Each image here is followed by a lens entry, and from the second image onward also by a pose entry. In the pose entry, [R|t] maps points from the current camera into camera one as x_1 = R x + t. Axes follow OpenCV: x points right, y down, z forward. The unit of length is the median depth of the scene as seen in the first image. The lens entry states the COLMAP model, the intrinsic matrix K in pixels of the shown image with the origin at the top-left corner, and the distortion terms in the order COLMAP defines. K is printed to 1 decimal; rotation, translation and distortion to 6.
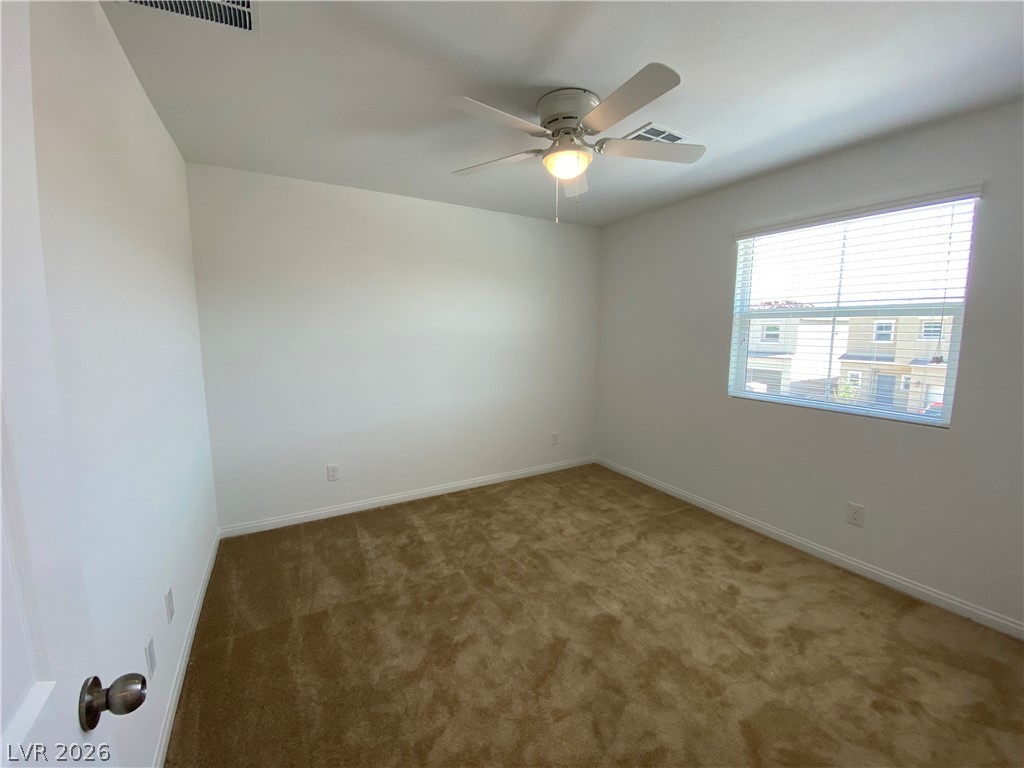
lens RADIAL K [[413.1, 0, 511.1], [0, 413.1, 381.6], [0, 0, 1]] dist [0.028990, -0.024086]
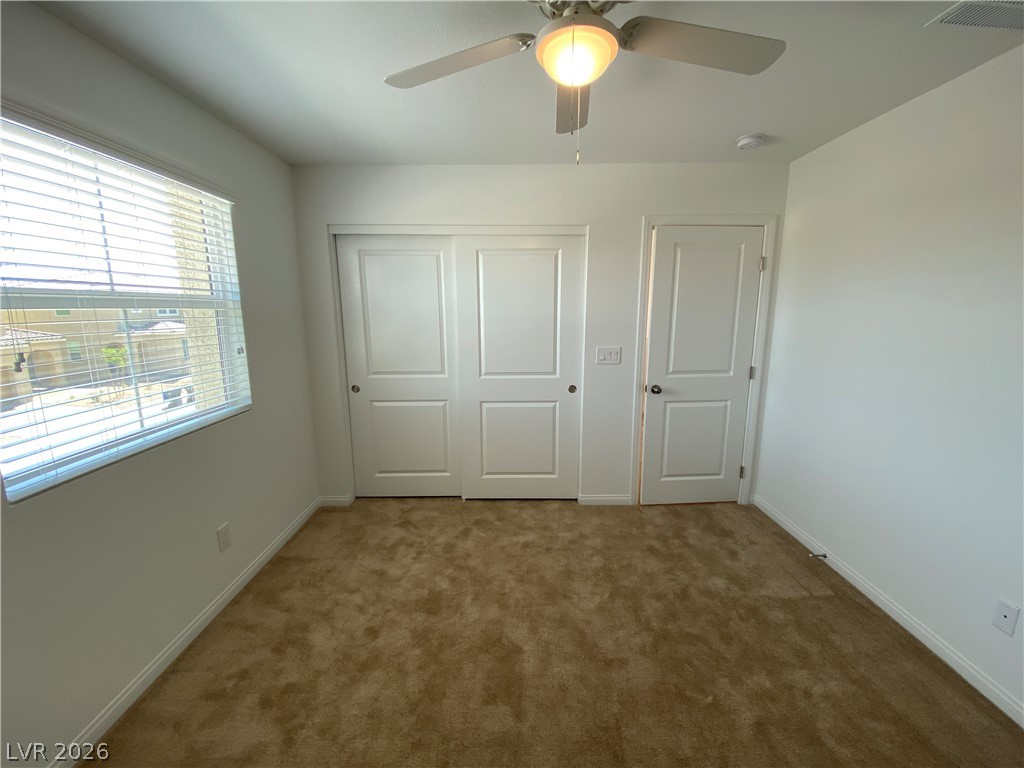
lens RADIAL K [[413.1, 0, 511.1], [0, 413.1, 381.6], [0, 0, 1]] dist [0.028990, -0.024086]
pose [[-0.870796, -0.086061, 0.484053, -0.101926], [0.058640, 0.959351, 0.276057, -0.226926], [-0.488134, 0.268775, -0.830352, 1.540714]]
